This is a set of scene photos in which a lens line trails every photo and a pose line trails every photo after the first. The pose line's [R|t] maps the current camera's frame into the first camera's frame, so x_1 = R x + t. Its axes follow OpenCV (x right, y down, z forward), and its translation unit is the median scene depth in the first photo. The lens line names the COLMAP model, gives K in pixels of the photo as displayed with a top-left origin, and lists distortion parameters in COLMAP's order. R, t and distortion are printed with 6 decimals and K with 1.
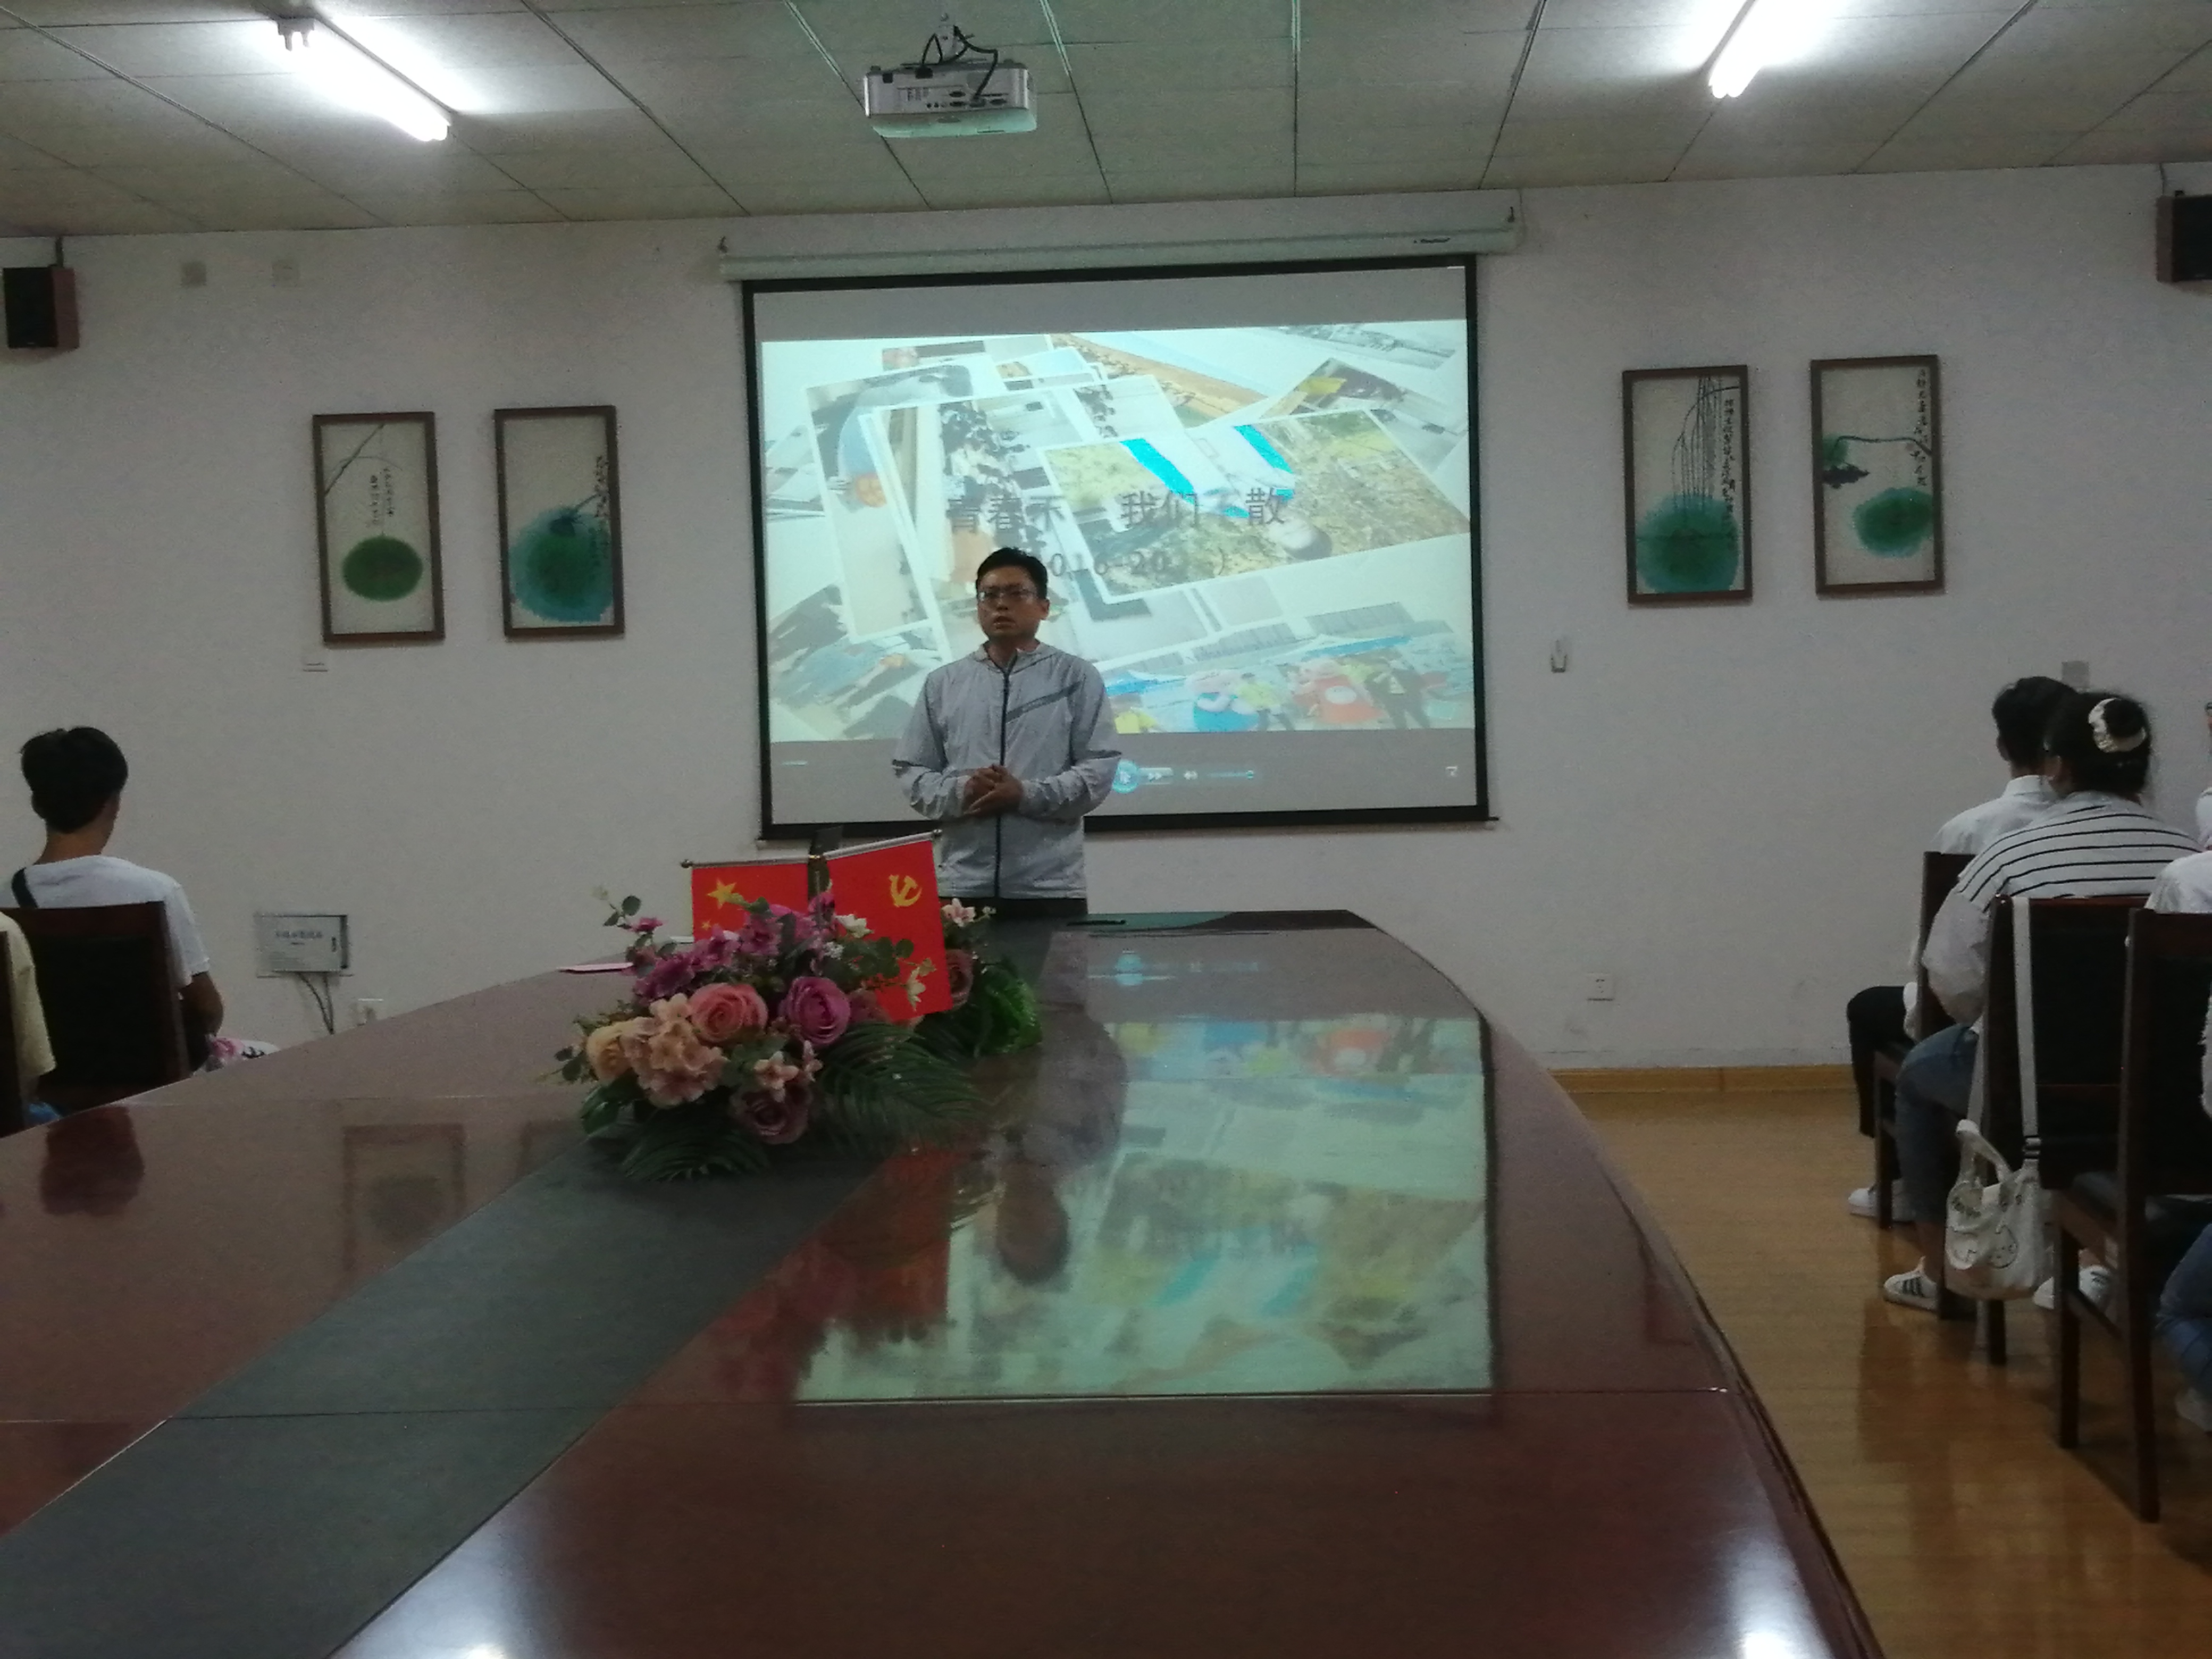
lens RADIAL K [[3285.1, 0, 1107.6], [0, 3285.1, 843.3], [0, 0, 1]] dist [0.052495, 0.000000]
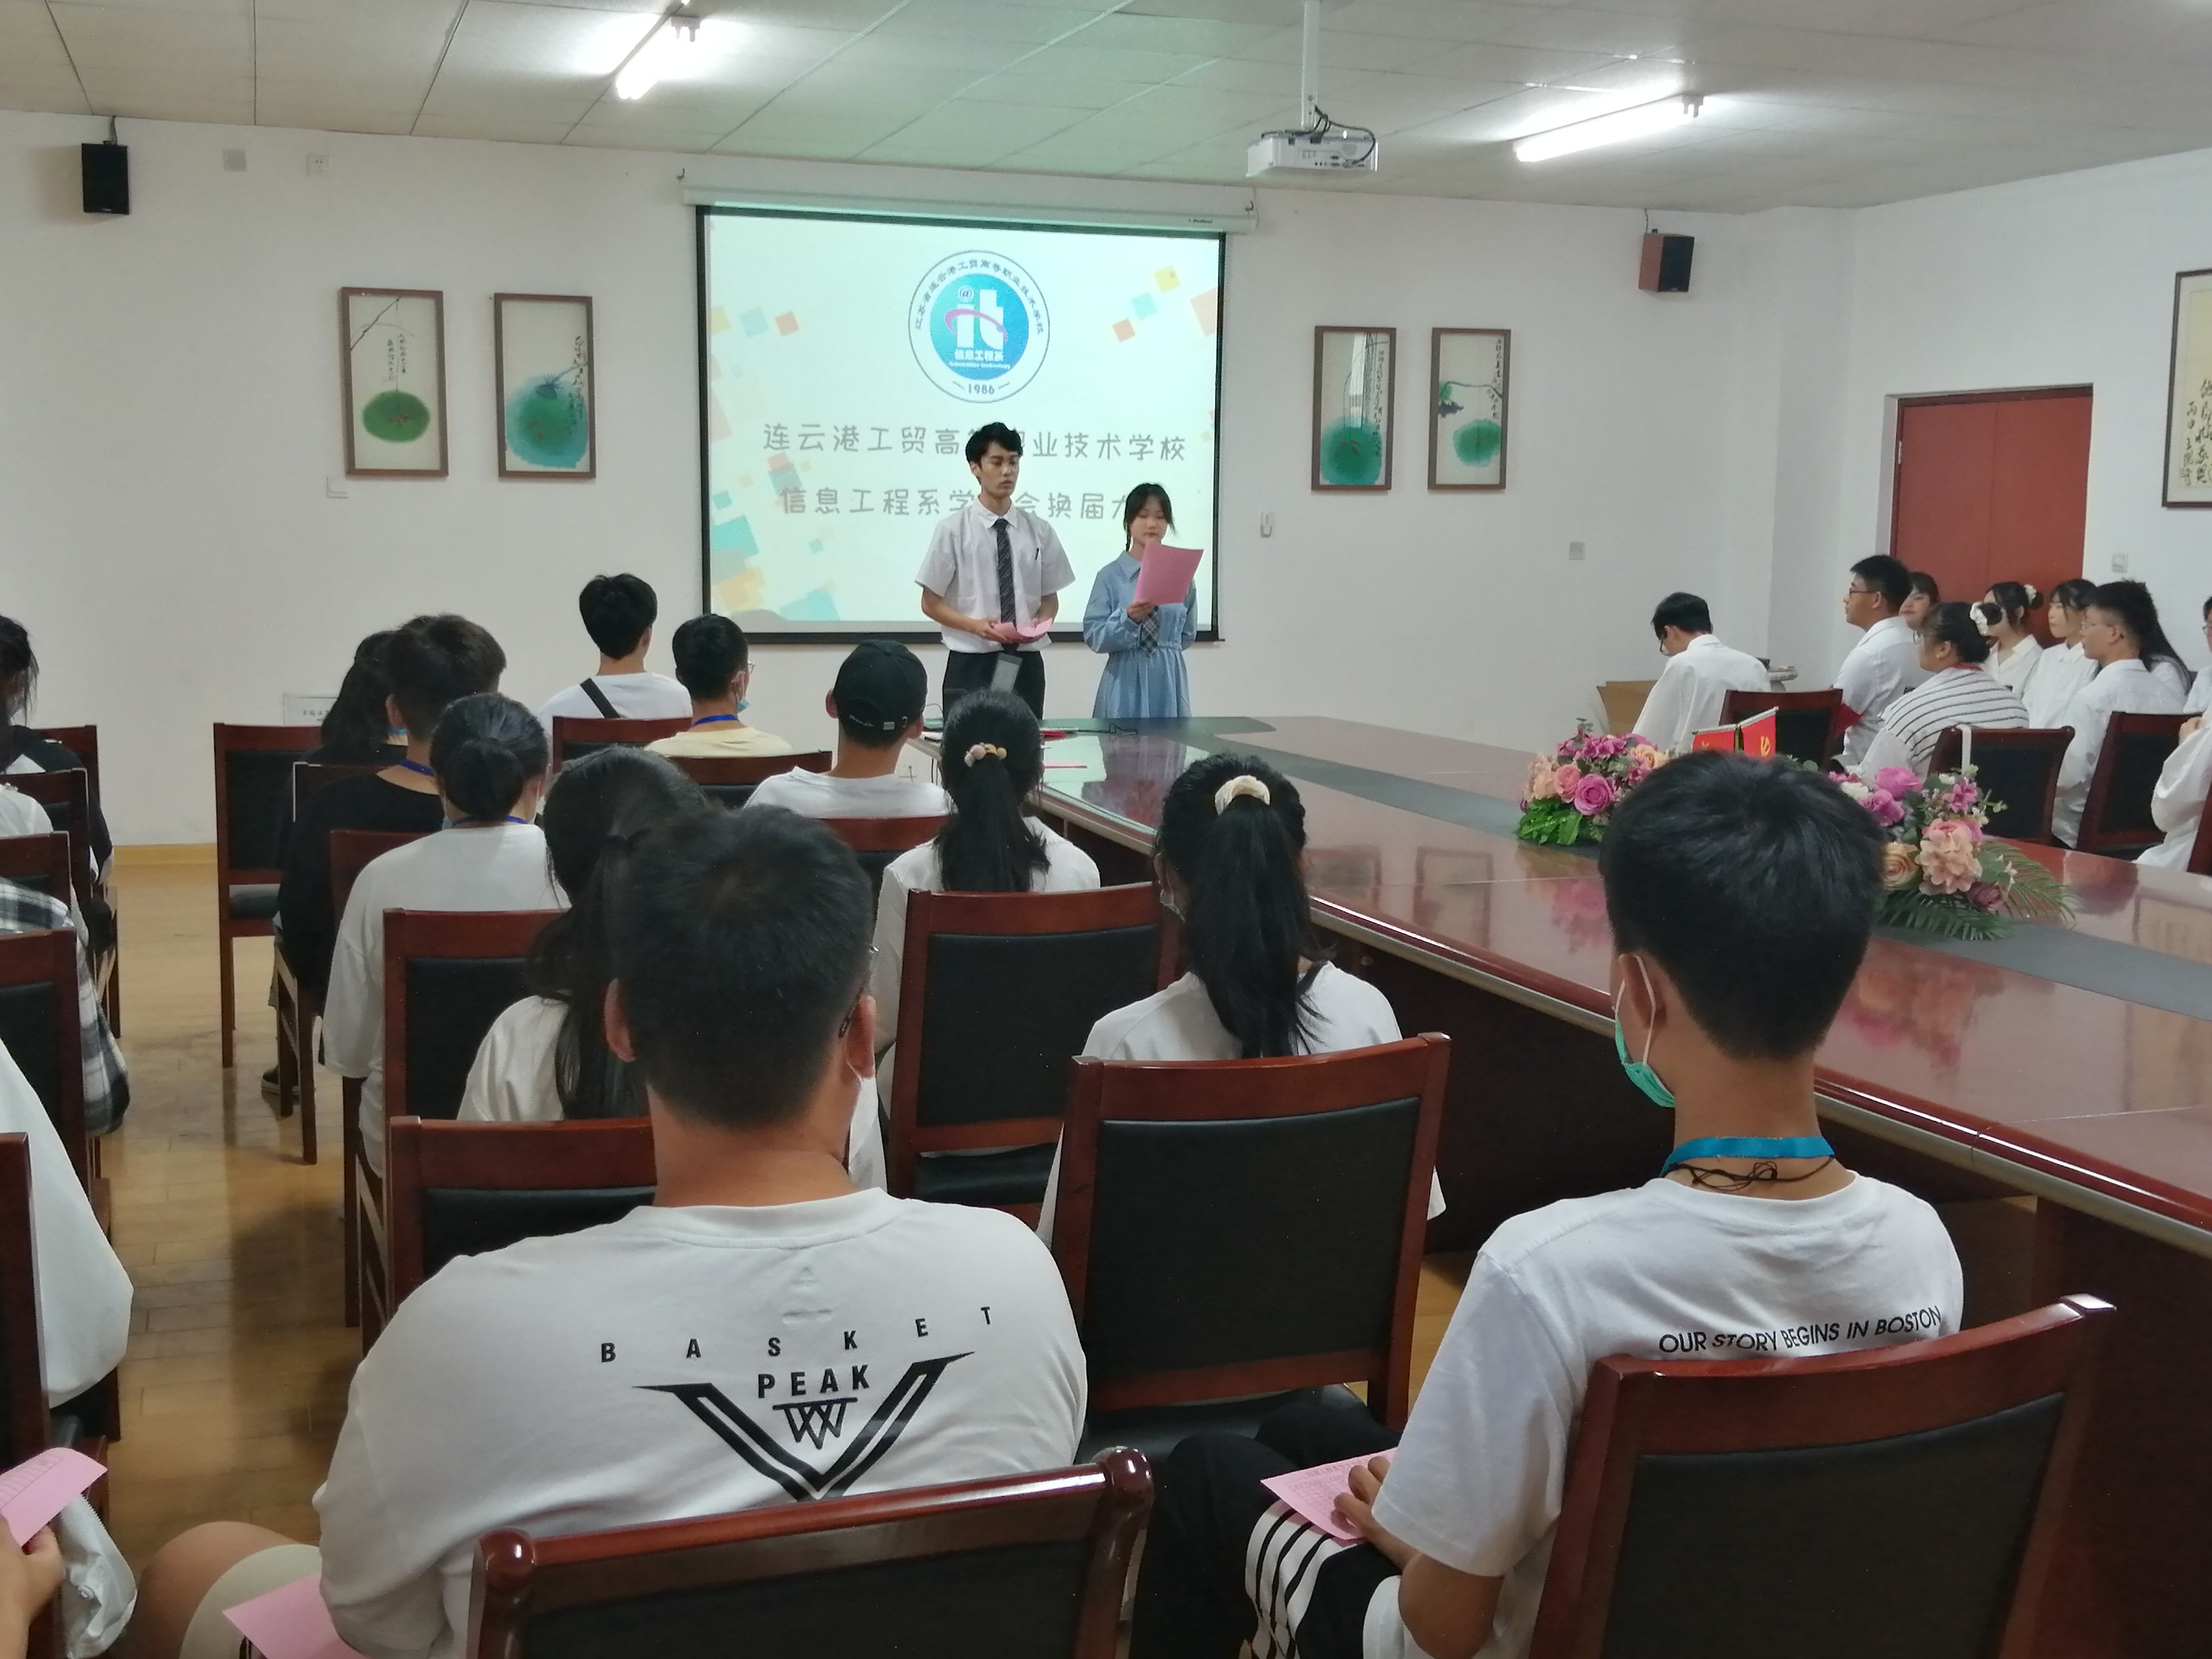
lens RADIAL K [[2613.5, 0, 1110.7], [0, 2613.5, 815.3], [0, 0, 1]] dist [0.039608, 0.000000]
pose [[0.923122, -0.004830, 0.384476, -0.358816], [-0.026617, 0.996720, 0.076427, -0.017037], [-0.383584, -0.080785, 0.919966, -0.019462]]
